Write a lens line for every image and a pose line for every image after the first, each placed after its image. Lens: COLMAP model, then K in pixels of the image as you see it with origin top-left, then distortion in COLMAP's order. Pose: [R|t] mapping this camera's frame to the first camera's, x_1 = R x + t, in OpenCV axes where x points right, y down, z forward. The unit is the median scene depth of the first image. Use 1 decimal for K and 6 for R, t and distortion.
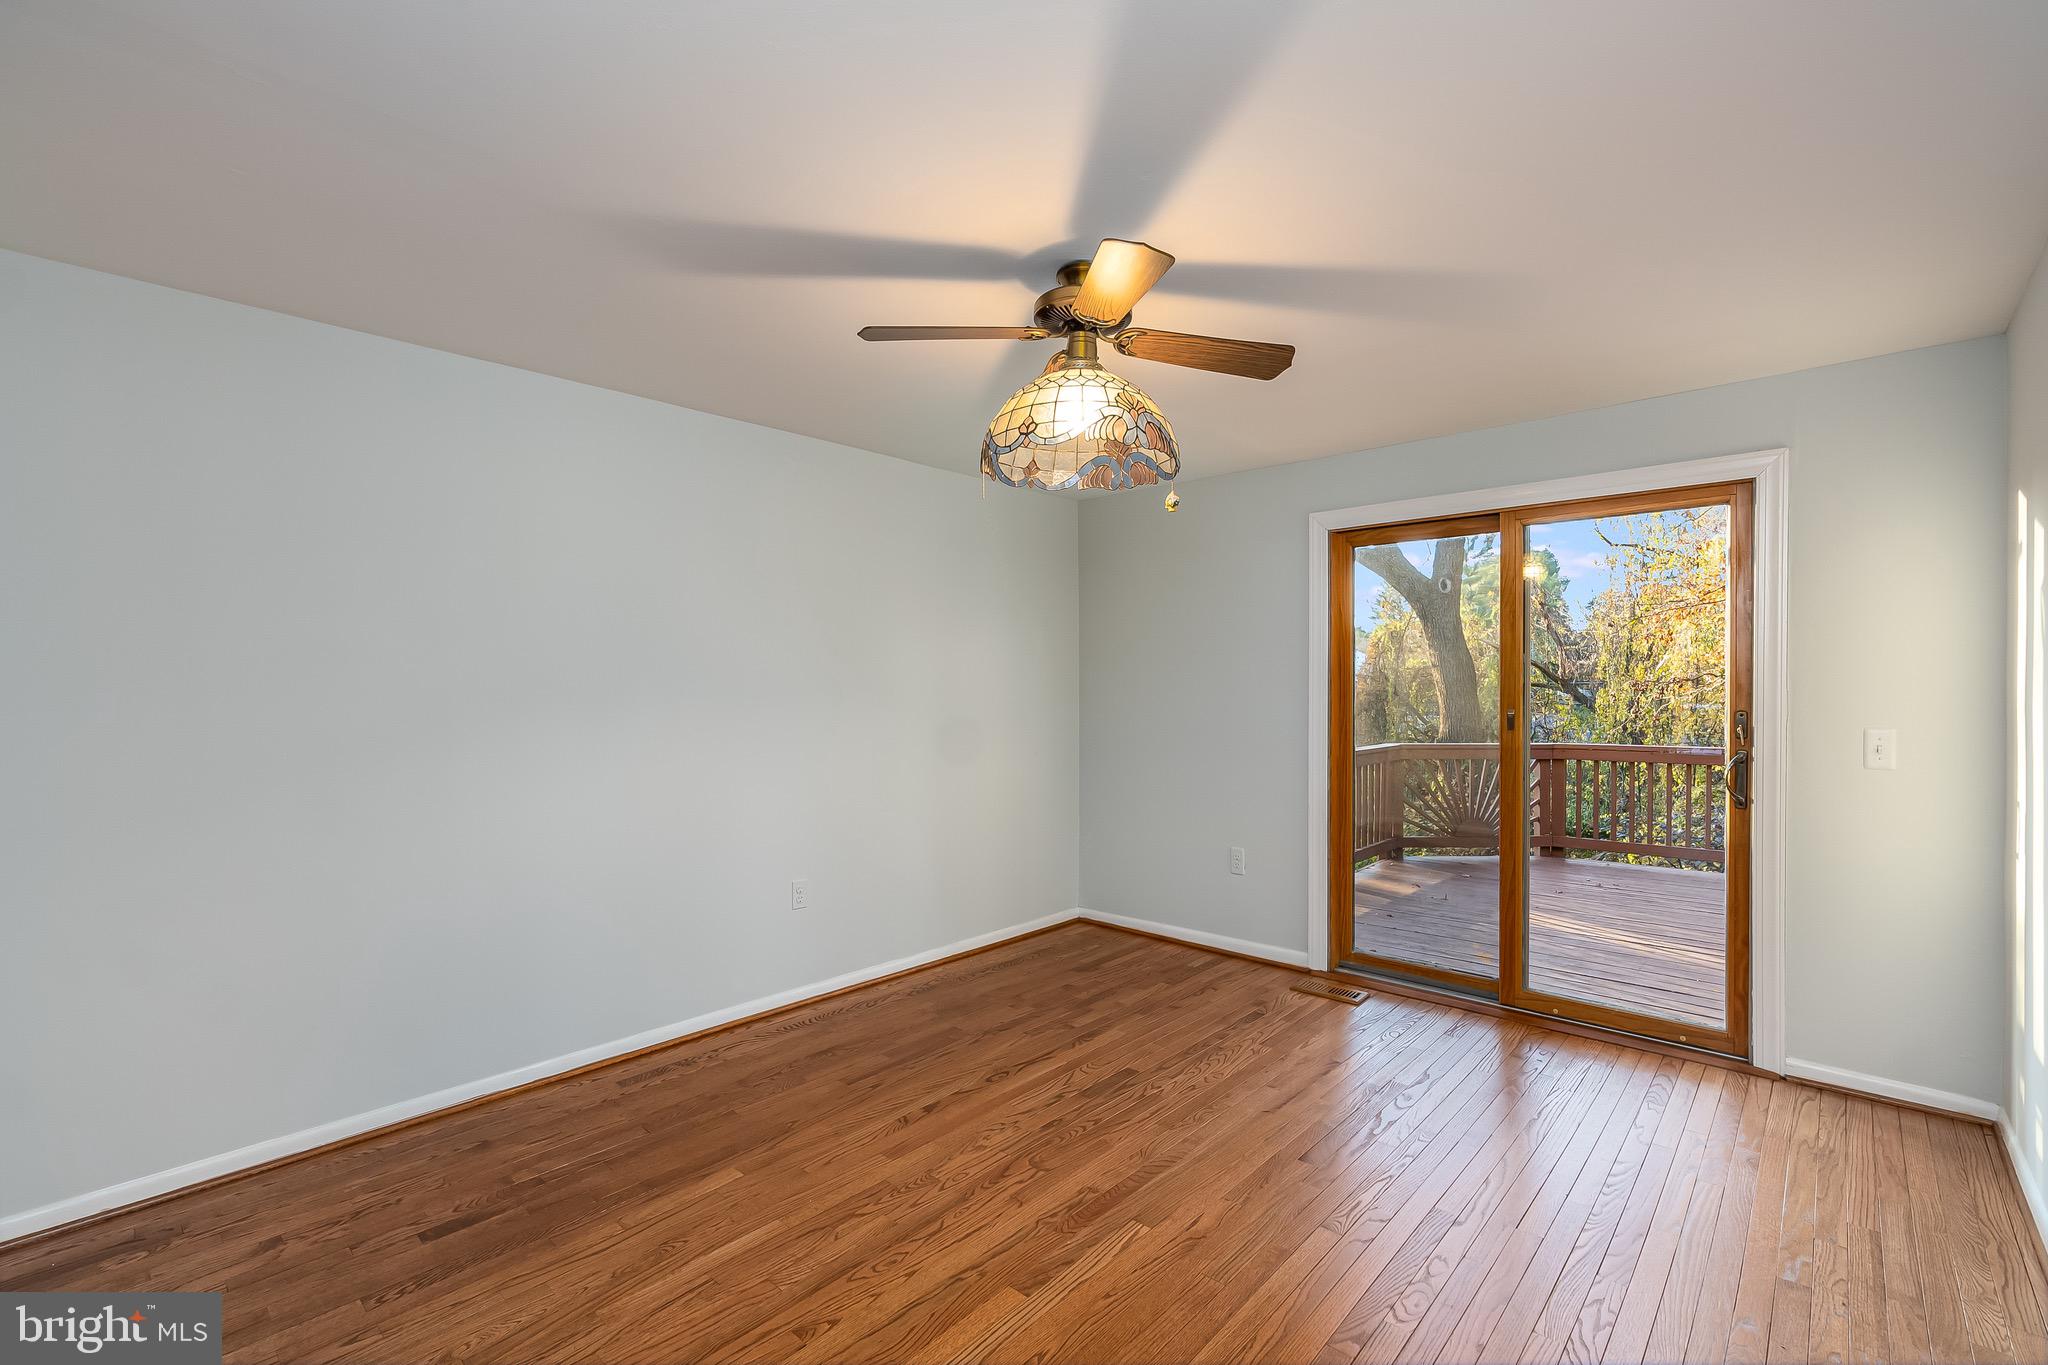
lens RADIAL K [[903.1, 0, 1024.0], [0, 903.1, 682.5], [0, 0, 1]] dist [0.002755, 0.000181]
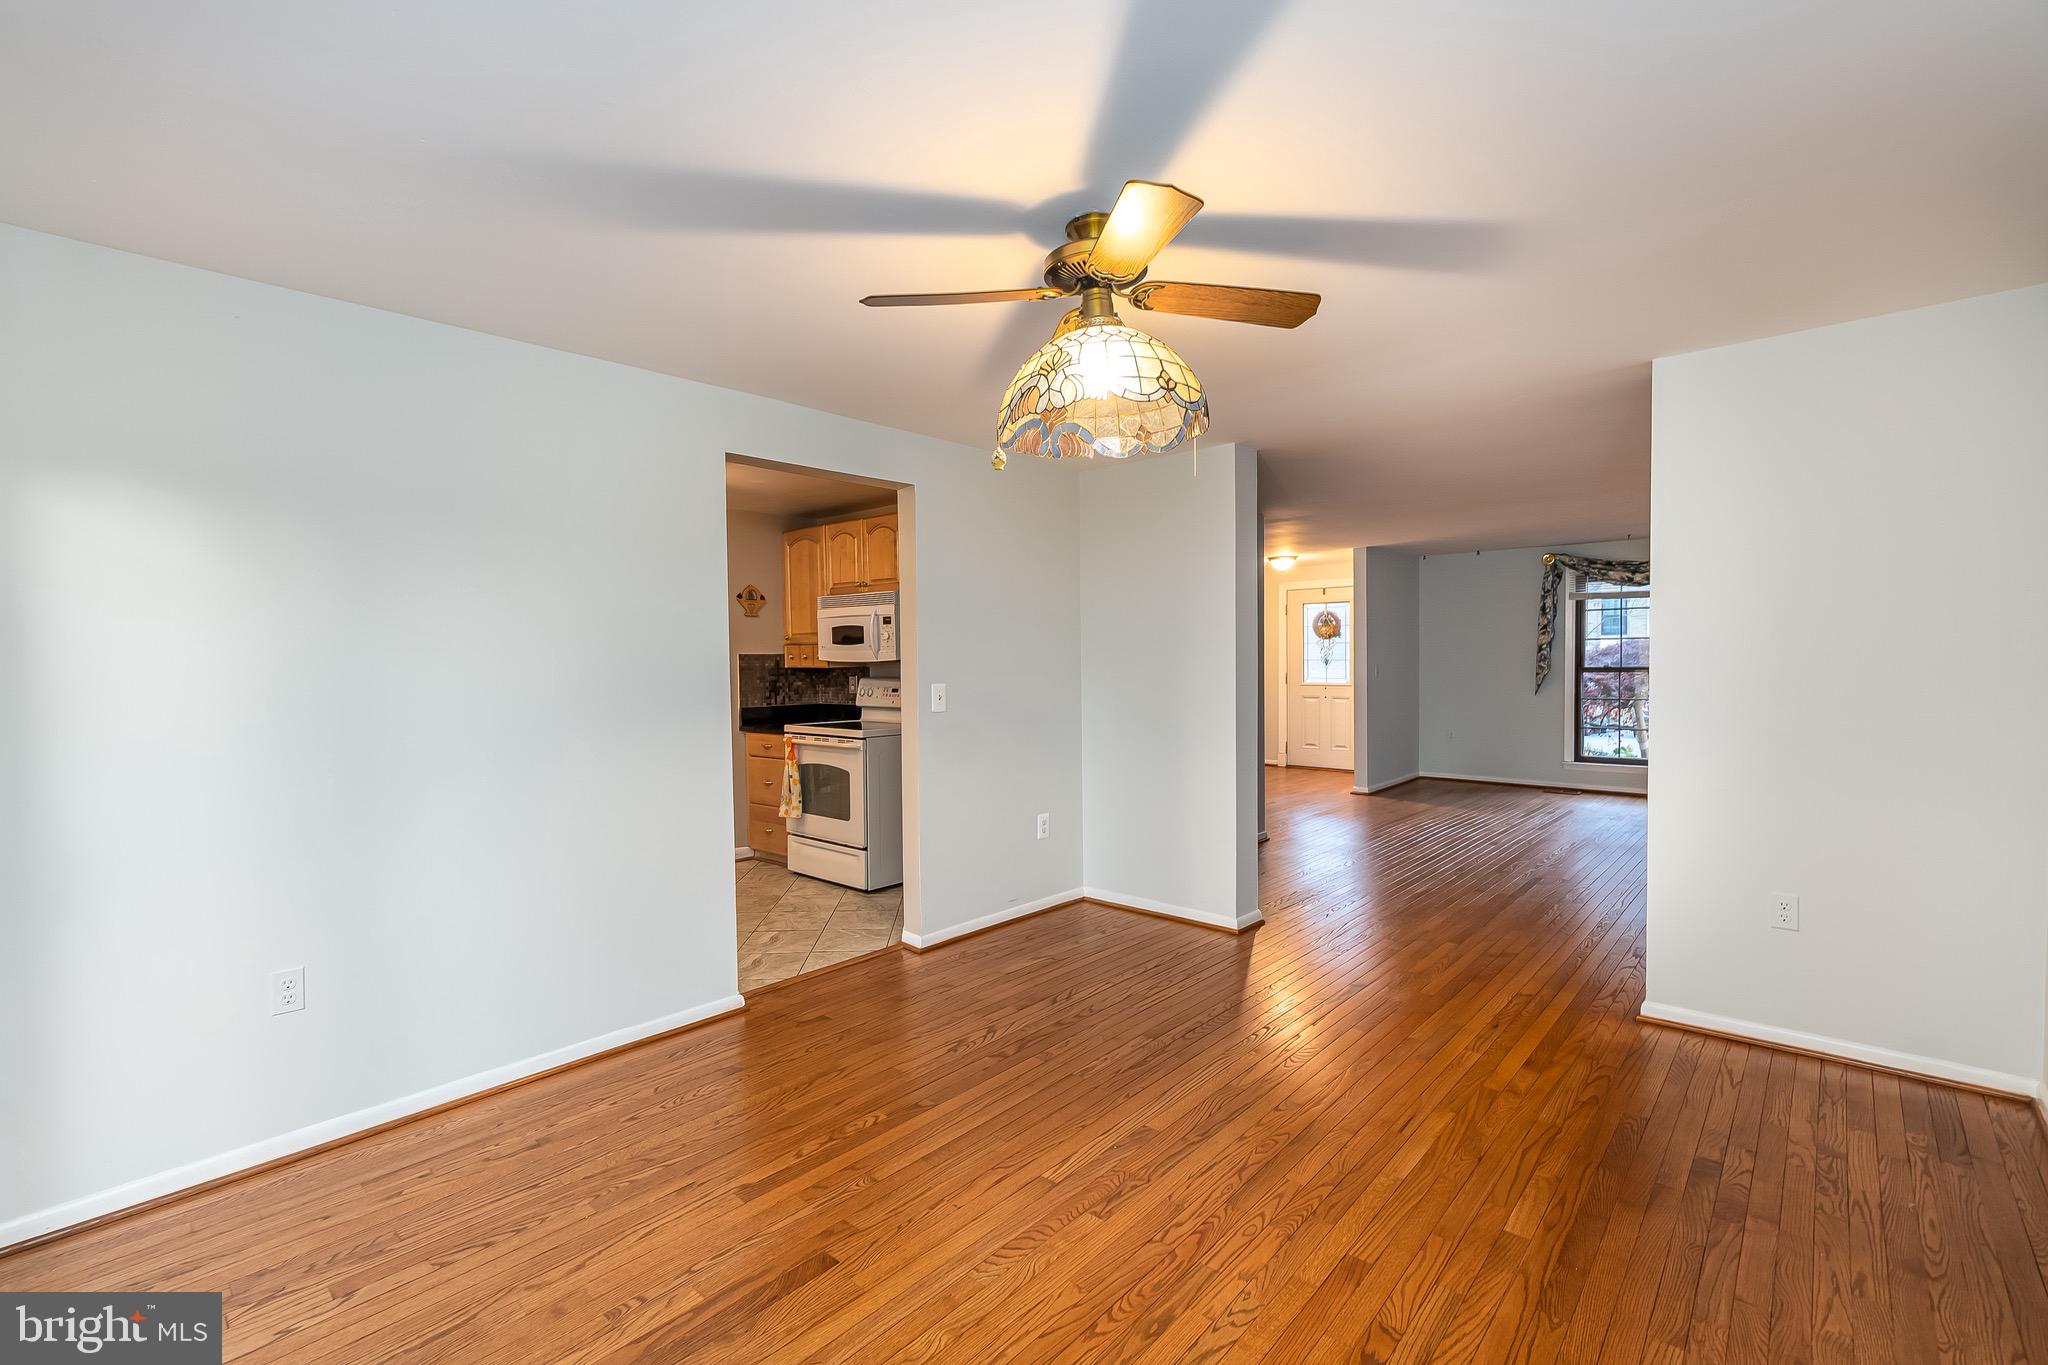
lens RADIAL K [[903.1, 0, 1024.0], [0, 903.1, 682.5], [0, 0, 1]] dist [0.002755, 0.000181]
pose [[-0.999822, 0.016364, -0.009429, 0.154293], [0.016109, 0.999521, 0.026434, -0.003959], [0.009857, 0.026277, -0.999606, 1.963607]]
